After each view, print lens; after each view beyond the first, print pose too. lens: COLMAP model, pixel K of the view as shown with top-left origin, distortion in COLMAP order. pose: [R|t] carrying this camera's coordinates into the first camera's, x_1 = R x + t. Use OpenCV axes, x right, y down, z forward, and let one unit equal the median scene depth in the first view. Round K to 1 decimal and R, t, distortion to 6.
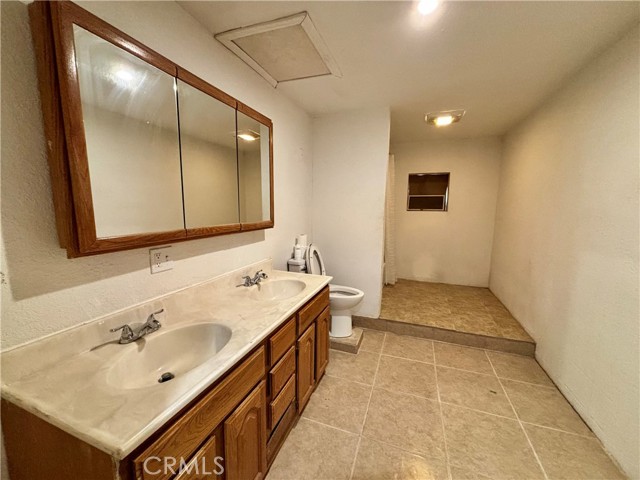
lens RADIAL K [[256.9, 0, 320.0], [0, 256.9, 240.0], [0, 0, 1]] dist [0.000210, 0.000432]
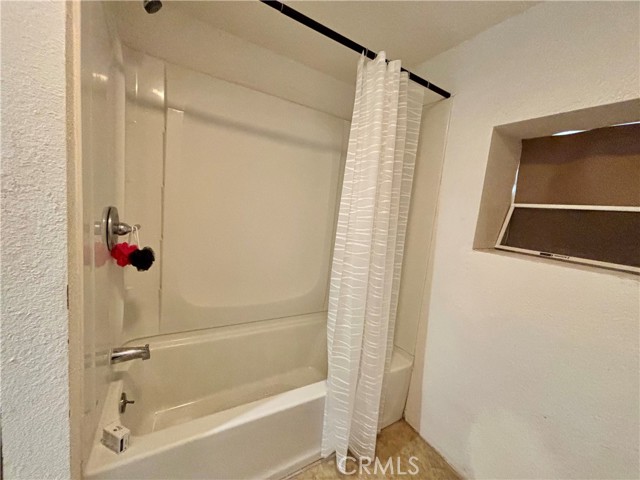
lens RADIAL K [[256.9, 0, 320.0], [0, 256.9, 240.0], [0, 0, 1]] dist [0.000210, 0.000432]
pose [[0.777033, 0.143836, -0.612806, 0.756078], [-0.176814, 0.984221, 0.006815, -0.187355], [0.604117, 0.103057, 0.790204, 1.277532]]
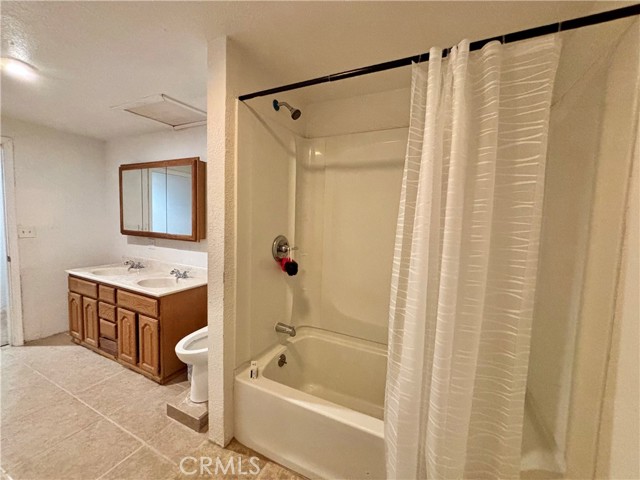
lens RADIAL K [[256.9, 0, 320.0], [0, 256.9, 240.0], [0, 0, 1]] dist [0.000210, 0.000432]
pose [[-0.087243, 0.068611, -0.993821, 0.947562], [-0.172811, 0.981458, 0.082928, -0.251035], [0.981083, 0.178979, -0.073769, 1.597942]]
